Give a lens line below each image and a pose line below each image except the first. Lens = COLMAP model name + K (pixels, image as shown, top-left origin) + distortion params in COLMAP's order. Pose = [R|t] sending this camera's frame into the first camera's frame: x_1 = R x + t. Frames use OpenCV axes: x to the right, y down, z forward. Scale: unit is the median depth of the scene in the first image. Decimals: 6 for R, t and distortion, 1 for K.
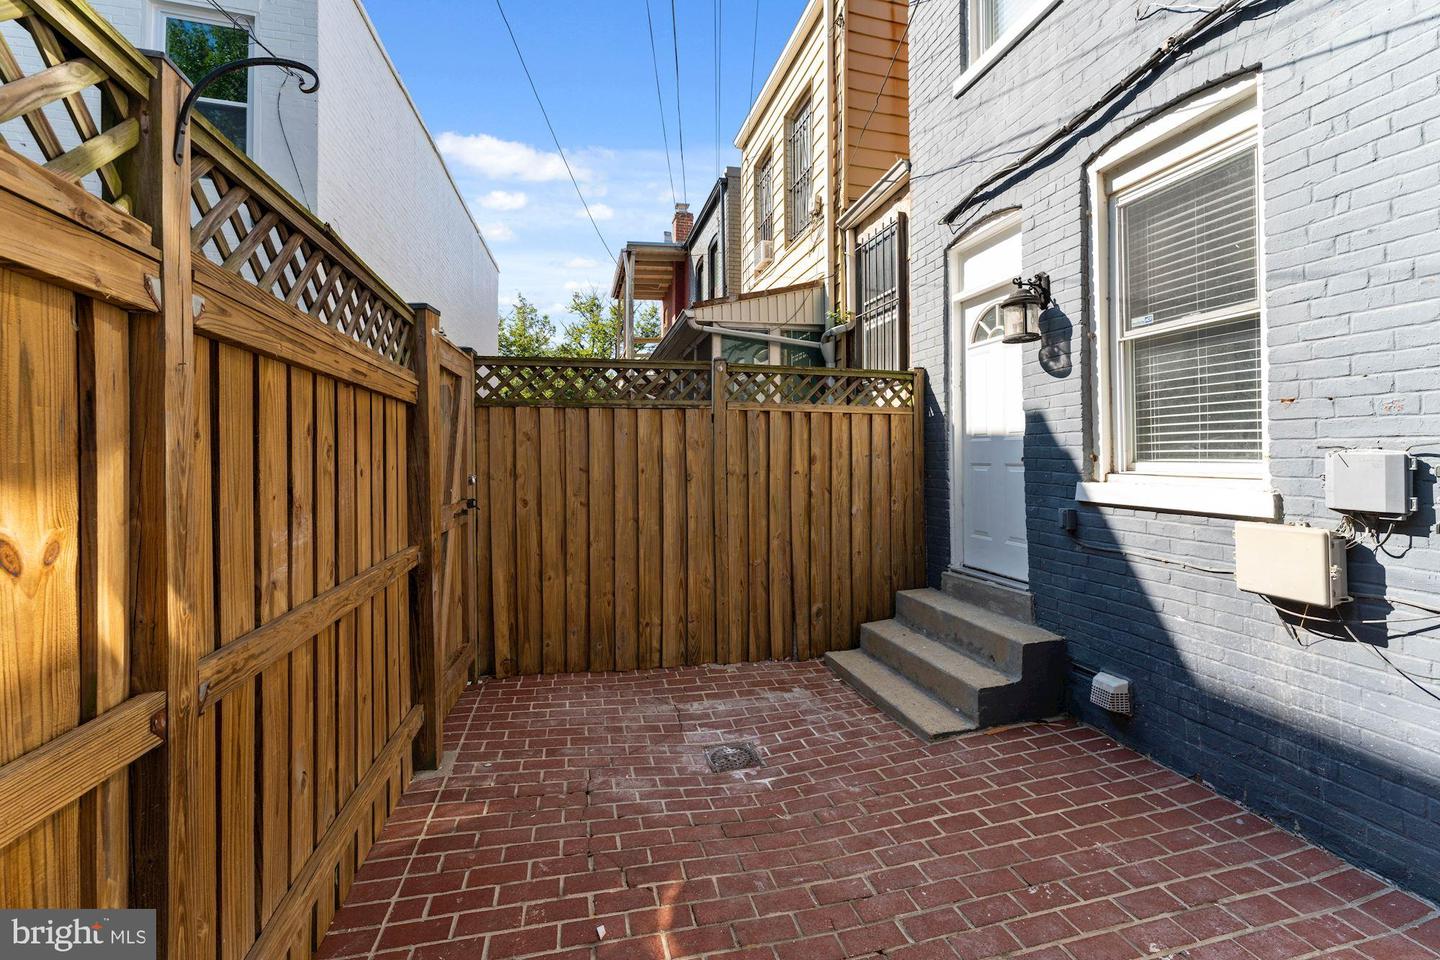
lens RADIAL K [[599.6, 0, 749.6], [0, 599.6, 452.6], [0, 0, 1]] dist [0.000495, 0.000217]
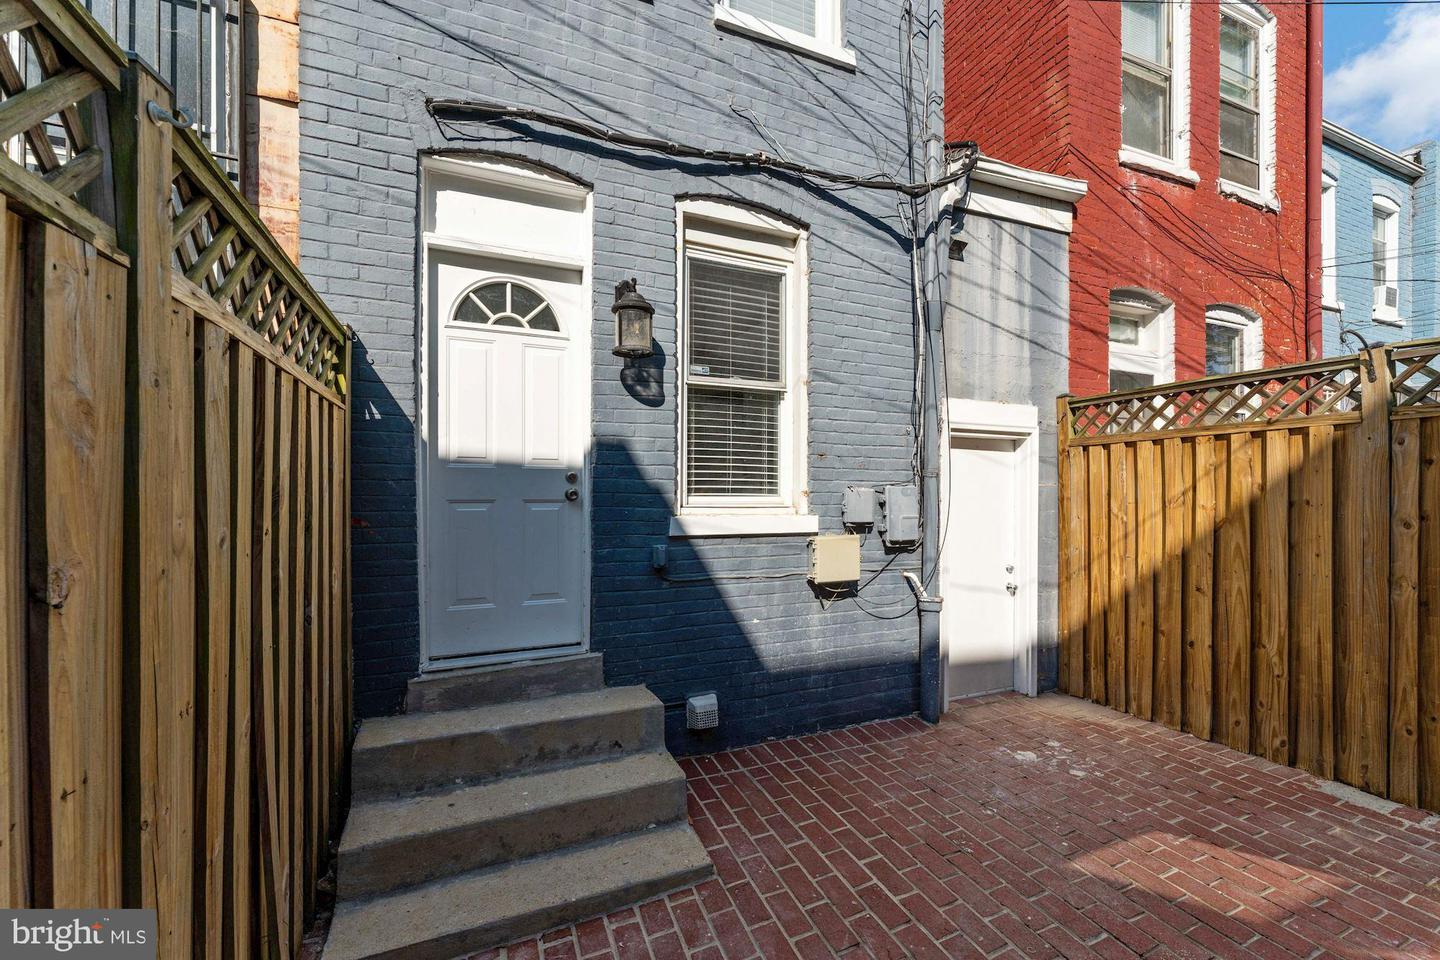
lens RADIAL K [[564.2, 0, 718.8], [0, 564.2, 495.0], [0, 0, 1]] dist [-0.000782, -0.000047]
pose [[-0.110353, 0.000006, 0.993892, -0.349026], [-0.008197, 0.999966, -0.000916, 0.012658], [-0.993859, -0.008248, -0.110349, 0.950177]]
